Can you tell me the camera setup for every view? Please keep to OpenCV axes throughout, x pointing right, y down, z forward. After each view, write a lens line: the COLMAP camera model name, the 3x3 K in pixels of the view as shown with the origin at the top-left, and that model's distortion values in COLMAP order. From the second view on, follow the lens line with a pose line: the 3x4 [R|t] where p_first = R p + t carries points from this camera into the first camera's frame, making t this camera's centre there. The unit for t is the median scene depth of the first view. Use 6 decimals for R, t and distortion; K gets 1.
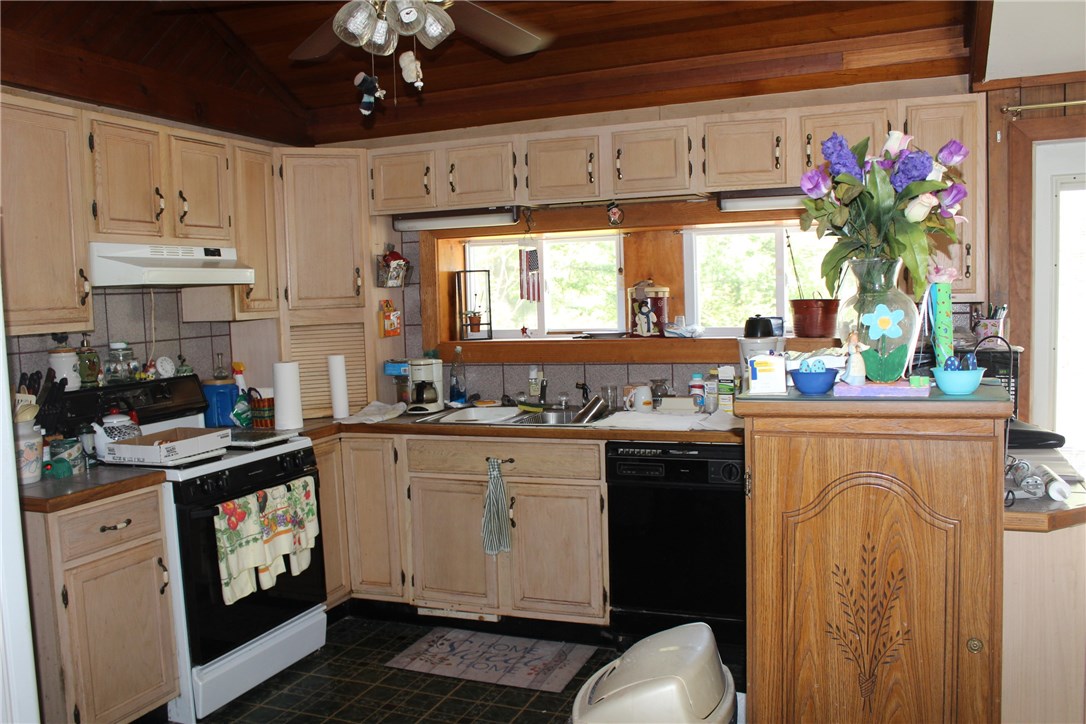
lens RADIAL K [[920.6, 0, 514.0], [0, 920.6, 362.7], [0, 0, 1]] dist [-0.157209, 0.148104]
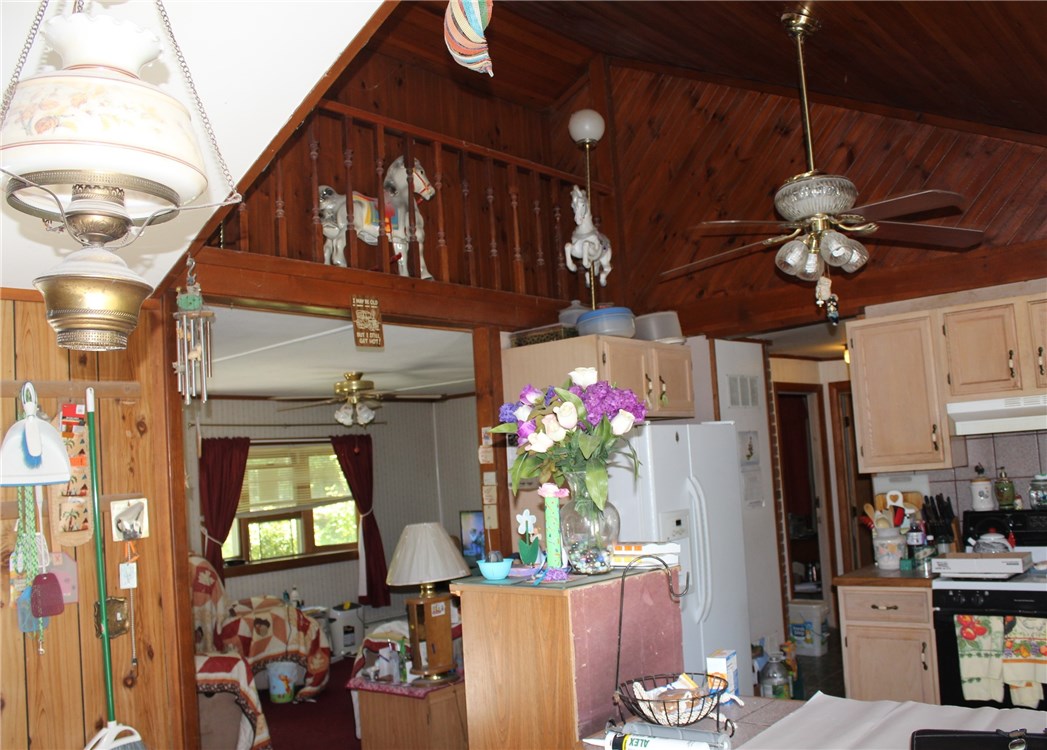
lens RADIAL K [[945.8, 0, 523.5], [0, 945.8, 375.0], [0, 0, 1]] dist [-0.163519, 0.136294]
pose [[-0.303315, -0.033342, -0.952307, 0.932626], [0.004757, 0.999322, -0.036504, -0.114796], [0.952879, -0.015602, -0.302951, 0.713676]]
